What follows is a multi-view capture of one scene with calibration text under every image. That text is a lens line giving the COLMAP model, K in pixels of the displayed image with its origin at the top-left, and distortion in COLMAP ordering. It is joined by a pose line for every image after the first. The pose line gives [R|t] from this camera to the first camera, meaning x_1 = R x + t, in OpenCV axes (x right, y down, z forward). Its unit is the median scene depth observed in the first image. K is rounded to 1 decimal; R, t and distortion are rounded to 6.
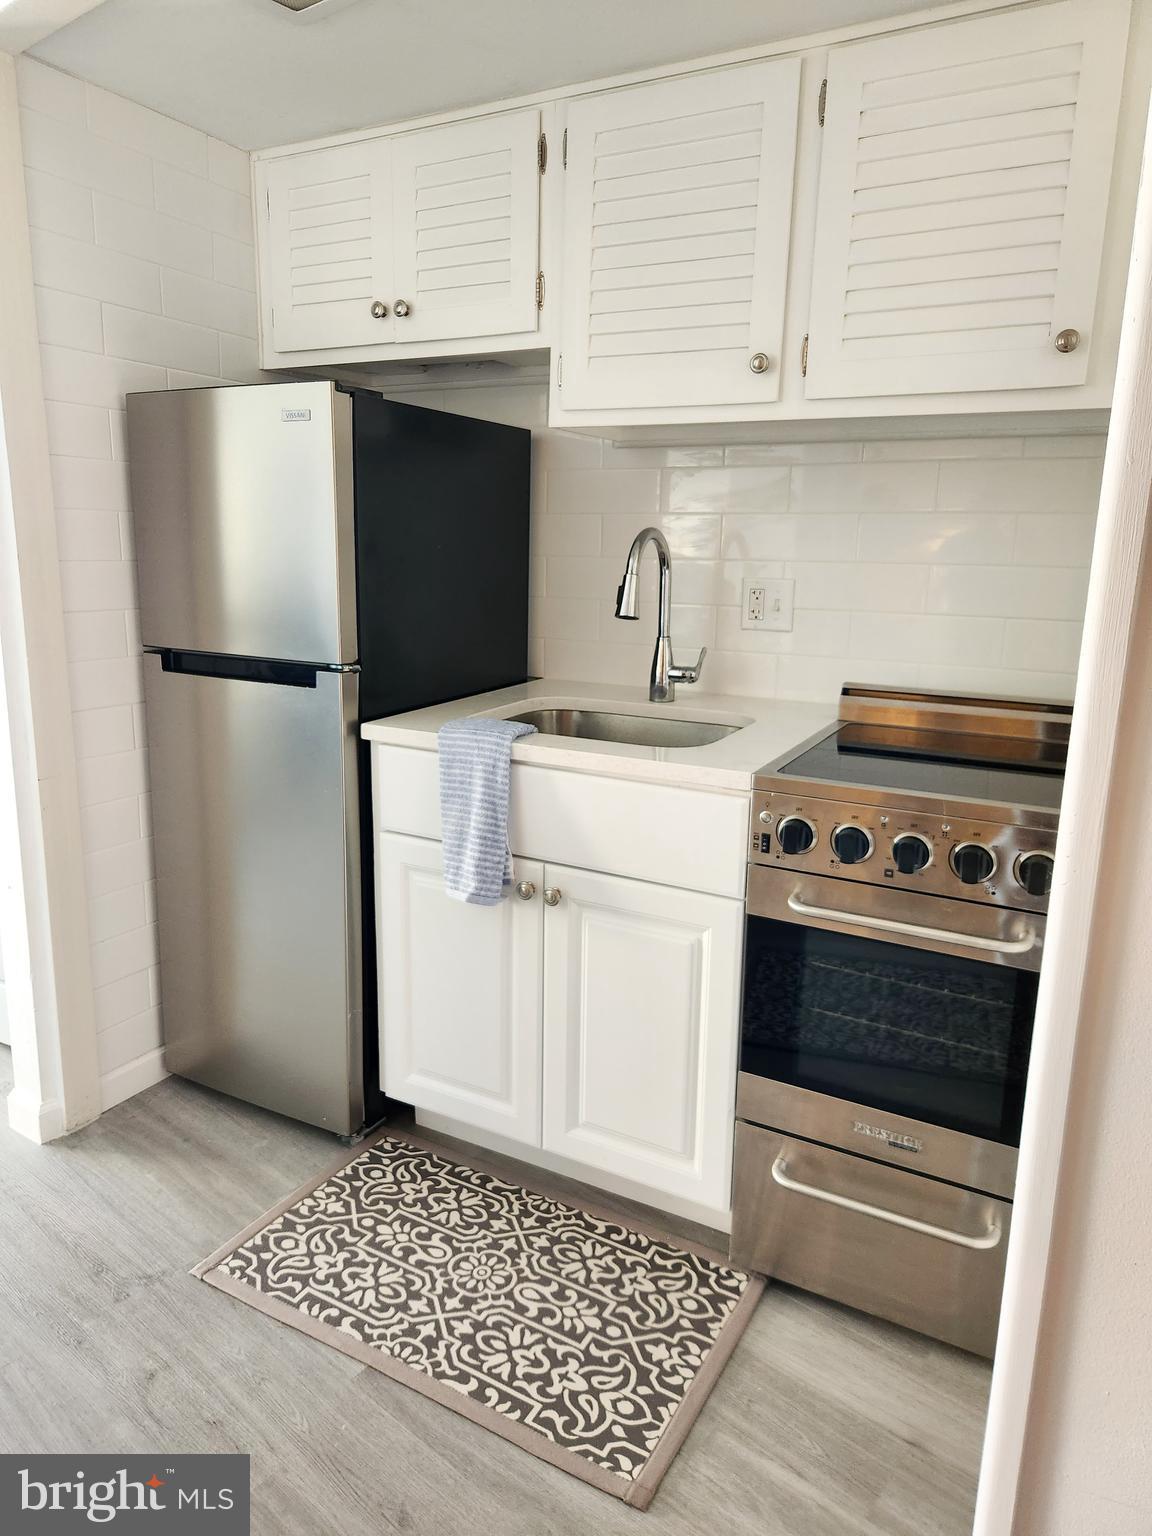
lens RADIAL K [[1027.3, 0, 570.2], [0, 1027.3, 764.5], [0, 0, 1]] dist [0.066593, -0.055782]
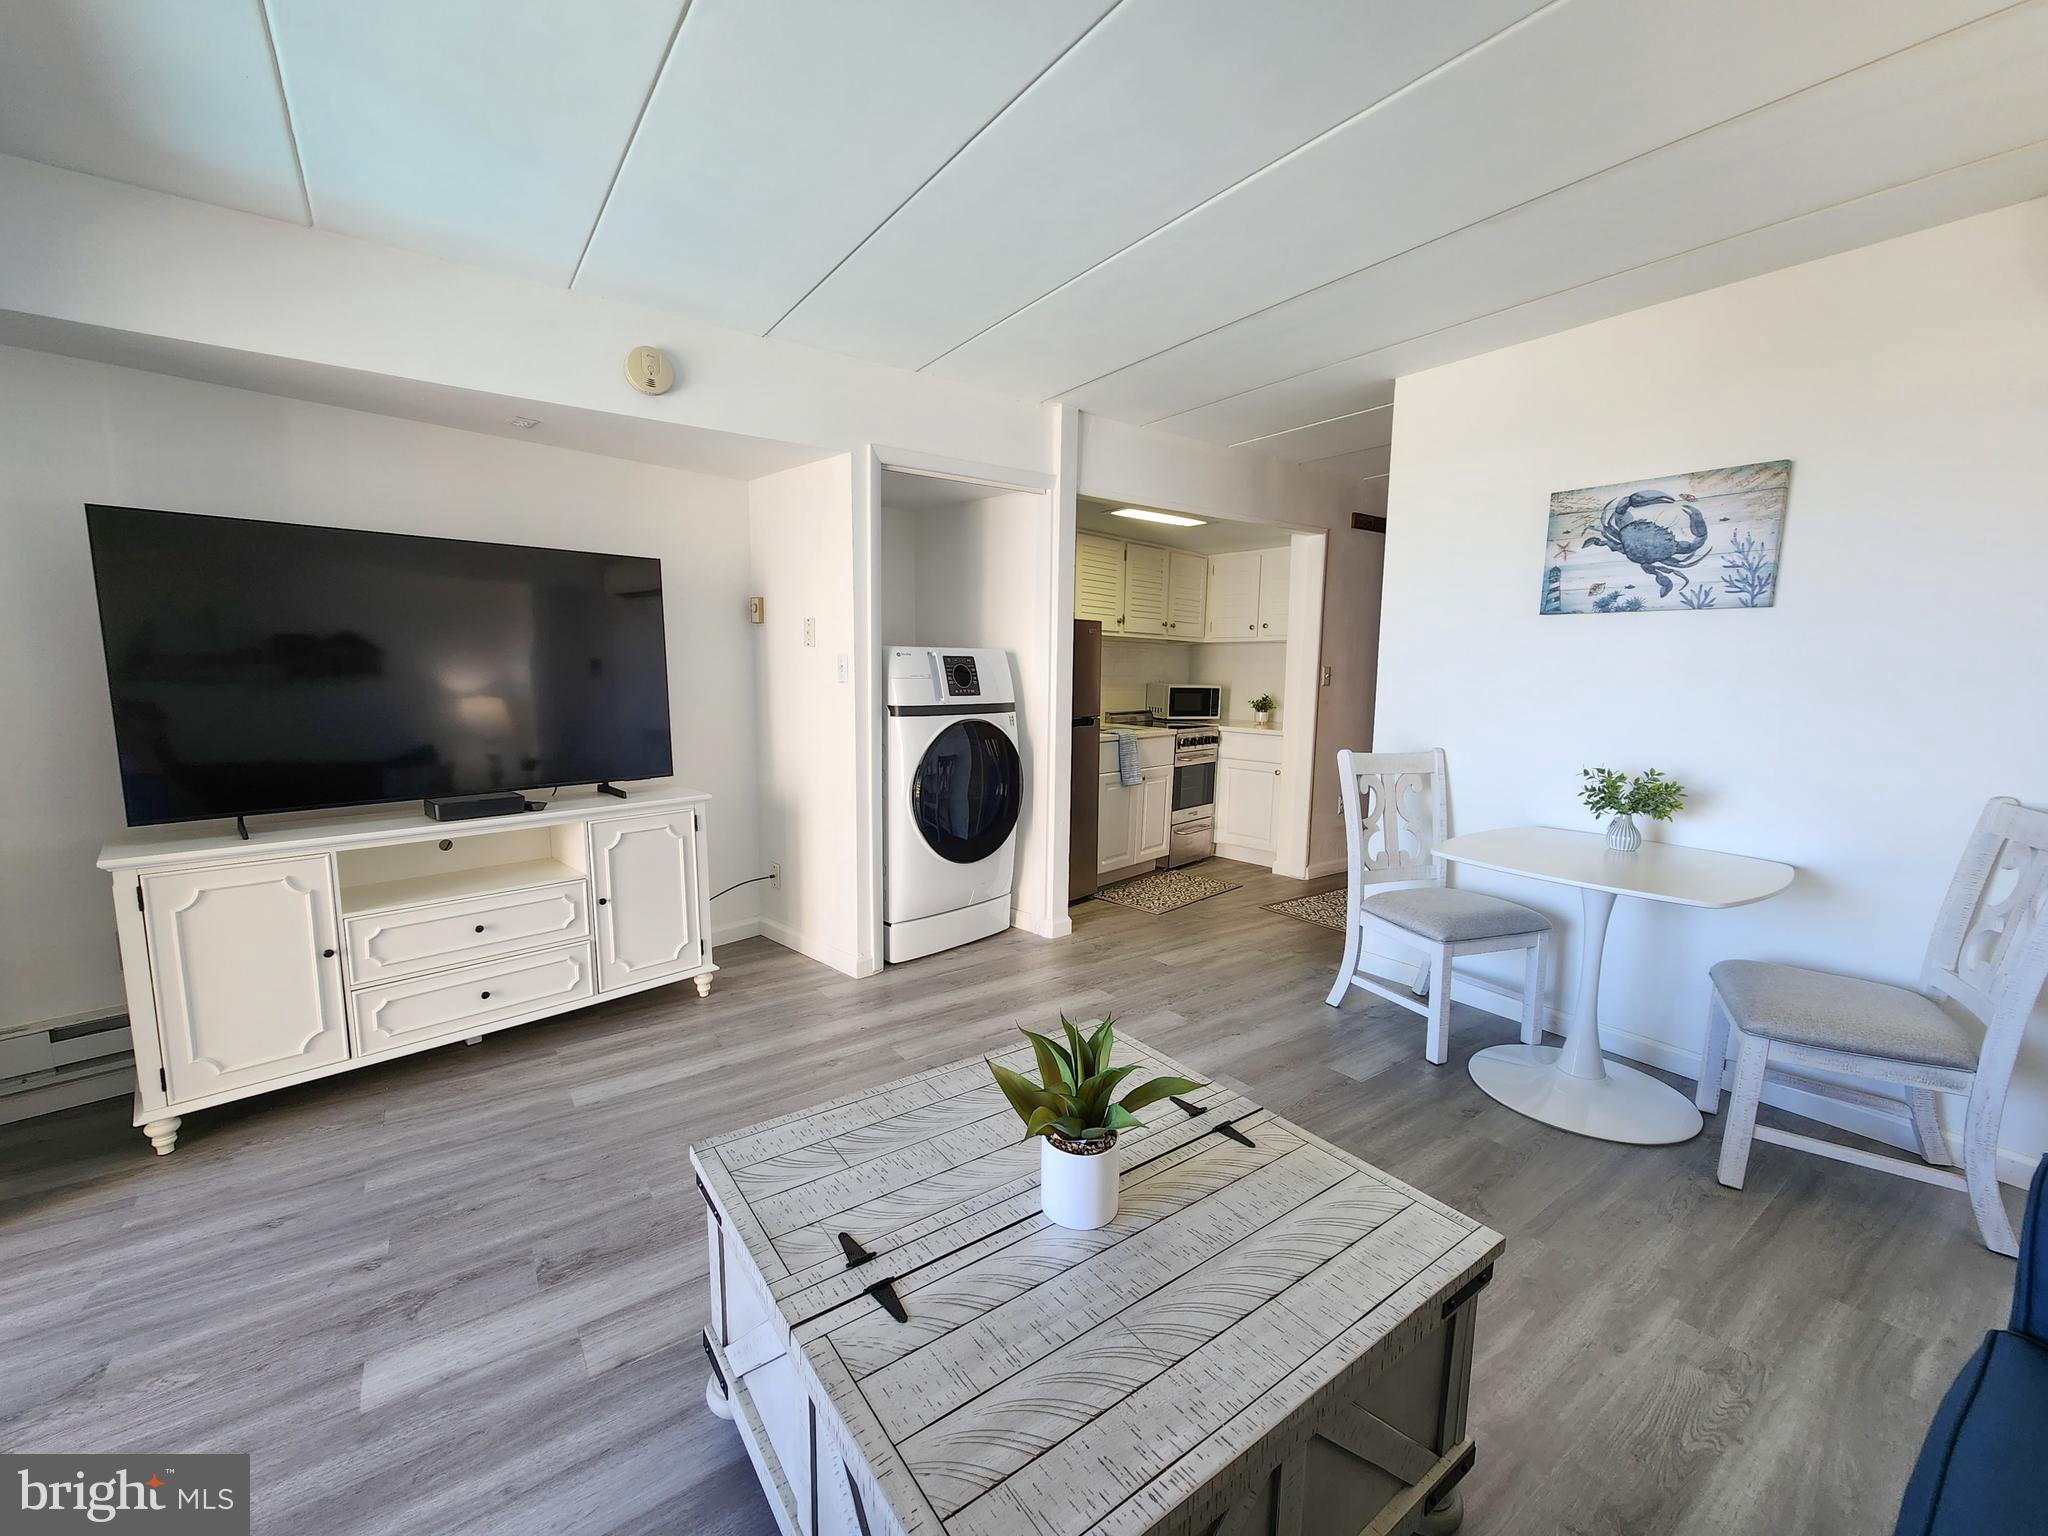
lens RADIAL K [[832.2, 0, 1020.6], [0, 832.2, 771.2], [0, 0, 1]] dist [-0.001528, 0.000269]
pose [[0.253689, -0.140623, 0.957009, -2.672432], [0.196992, 0.976152, 0.091216, -0.214514], [-0.947014, 0.165383, 0.275341, 0.633691]]
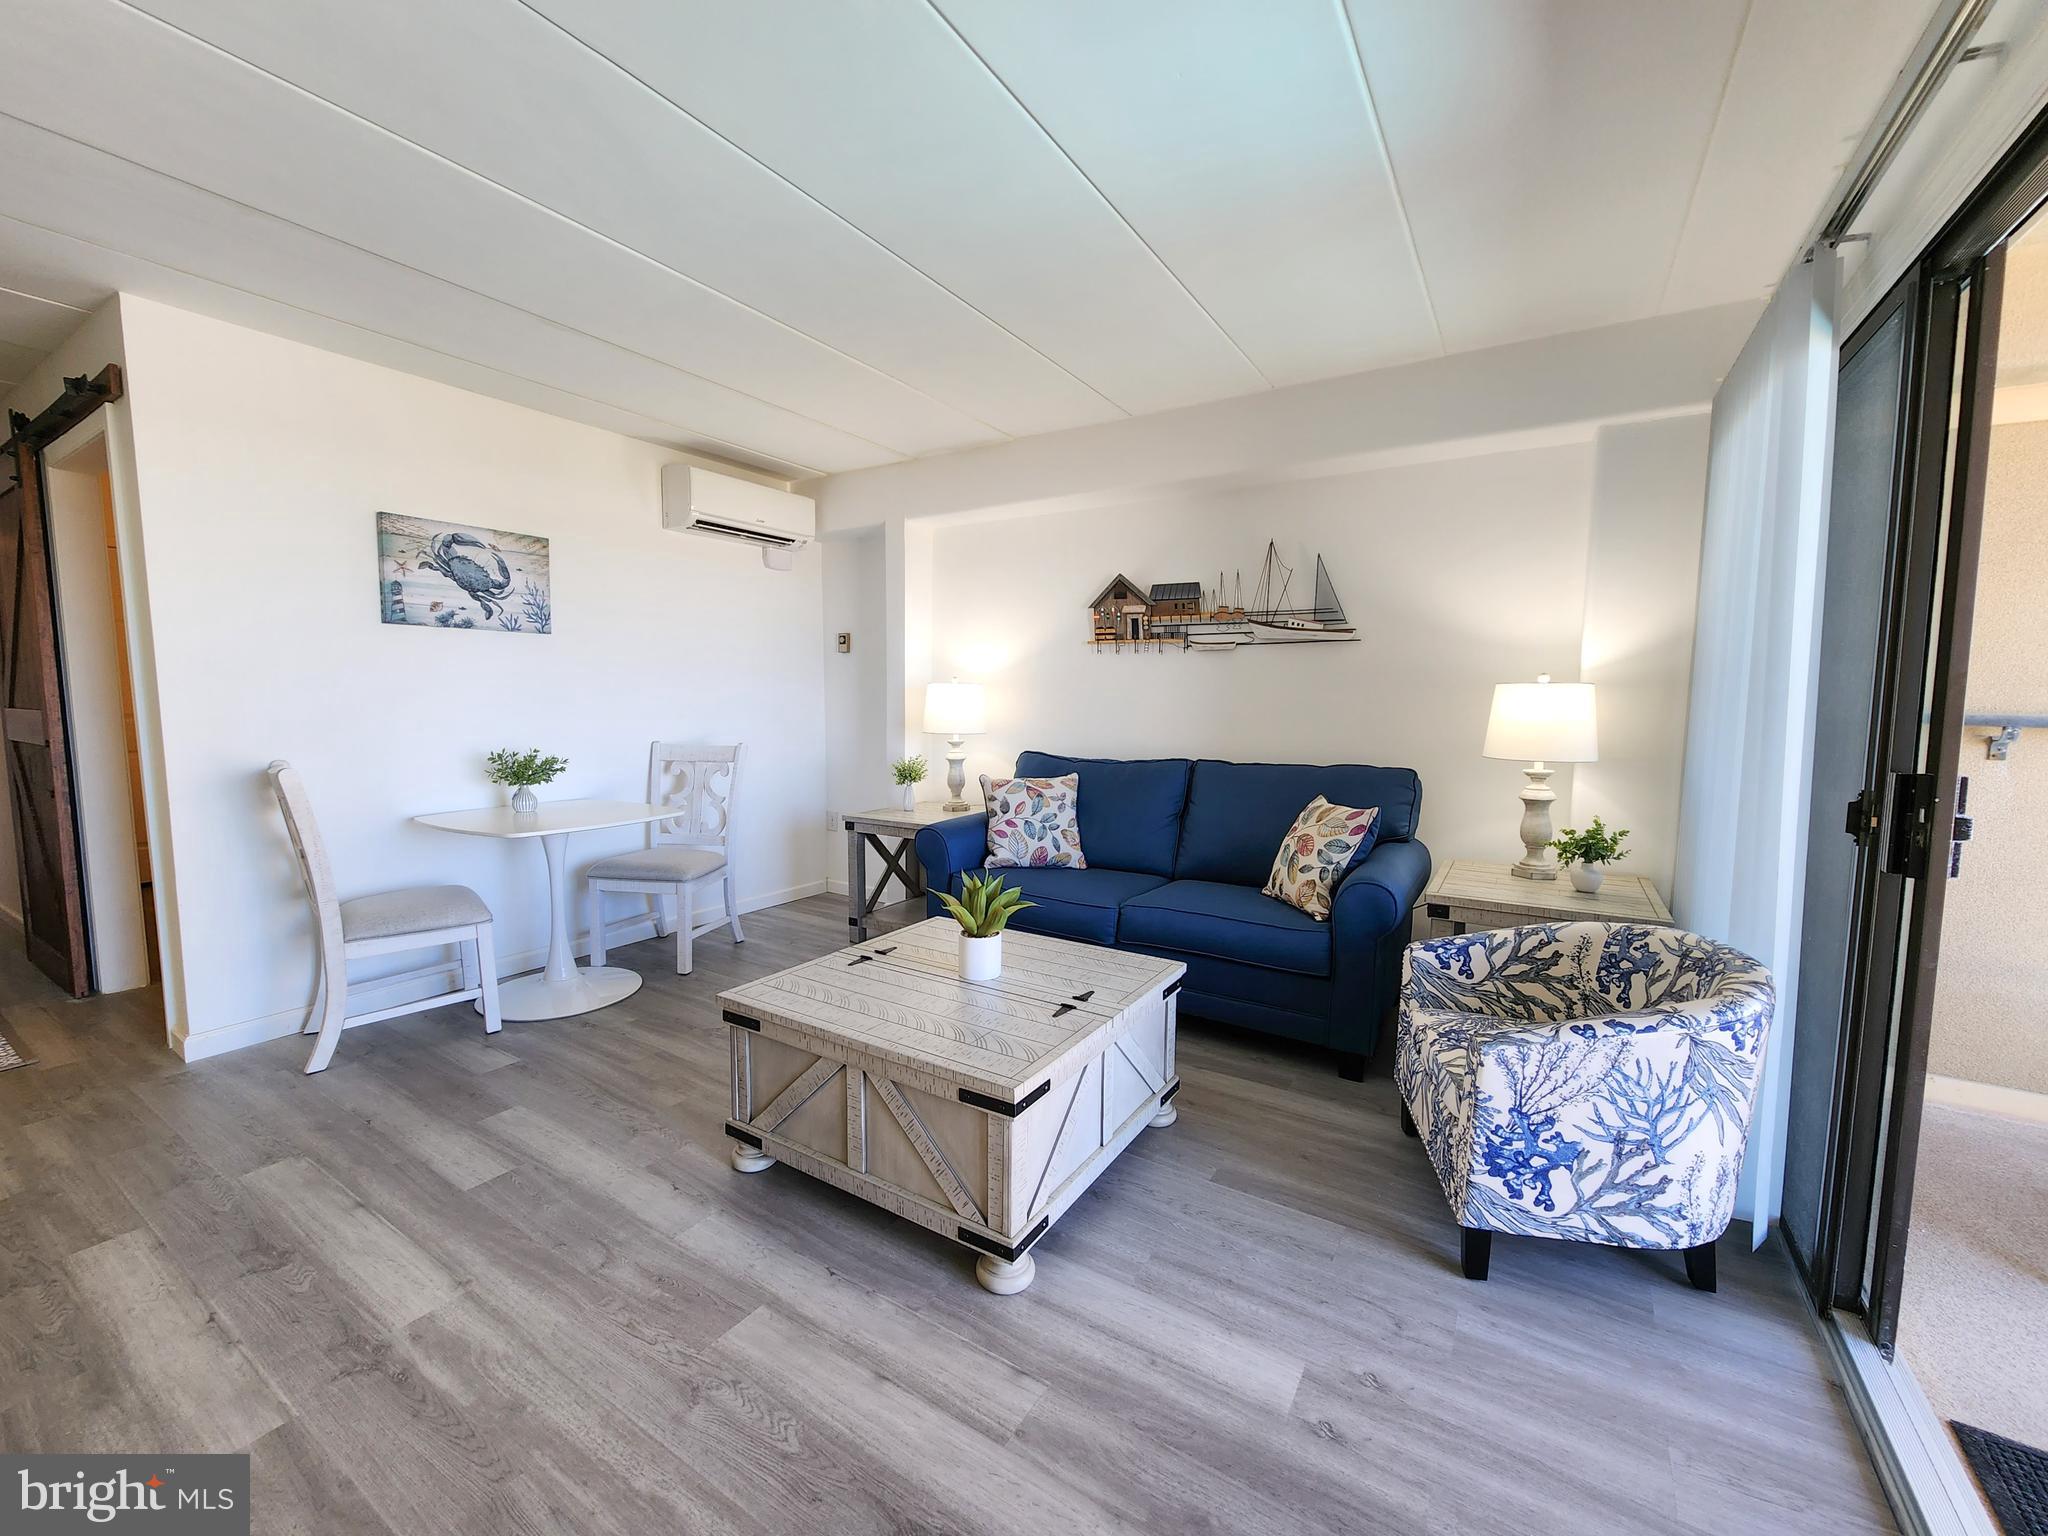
lens RADIAL K [[832.2, 0, 1020.6], [0, 832.2, 771.2], [0, 0, 1]] dist [-0.001528, 0.000269]
pose [[-0.991888, -0.018670, -0.125740, -1.945277], [-0.055575, 0.953306, 0.296849, -0.455421], [0.114326, 0.301428, -0.946610, 1.939984]]
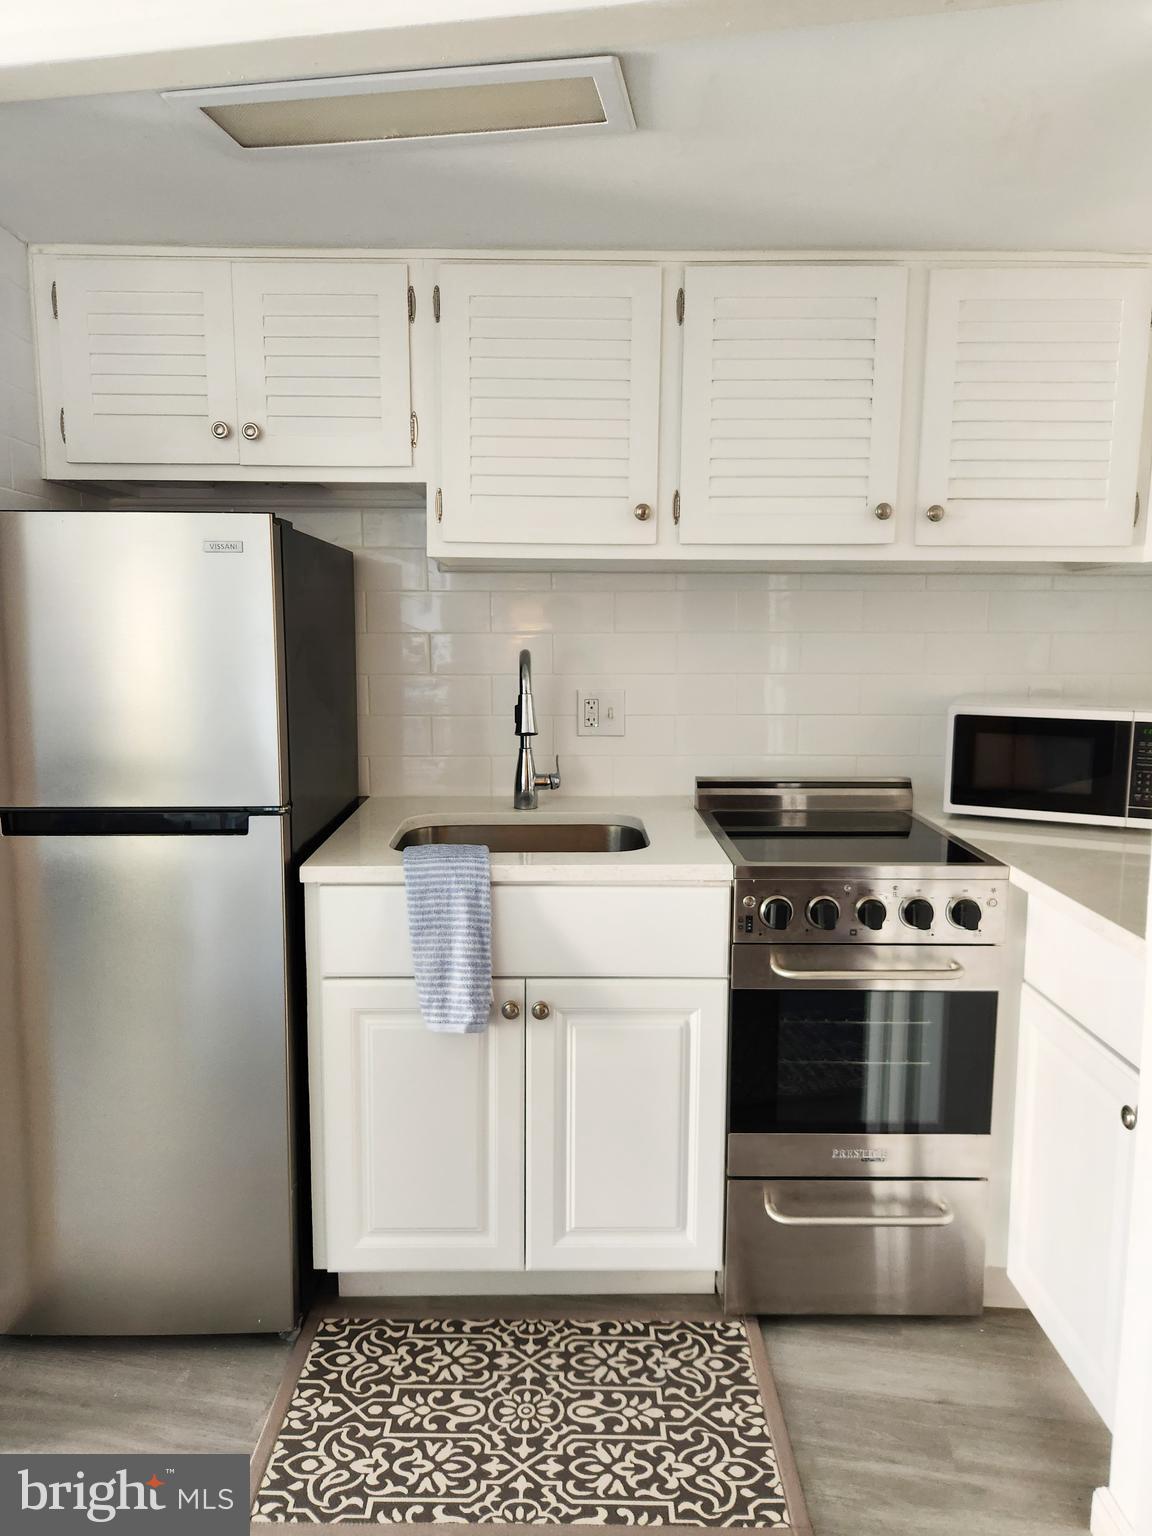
lens RADIAL K [[1040.7, 0, 575.6], [0, 1040.7, 763.0], [0, 0, 1]] dist [0.067703, -0.061521]
pose [[0.870499, -0.080719, 0.485507, -0.472759], [0.119703, 0.991561, -0.049770, -0.060103], [-0.477392, 0.101442, 0.872815, 0.047421]]
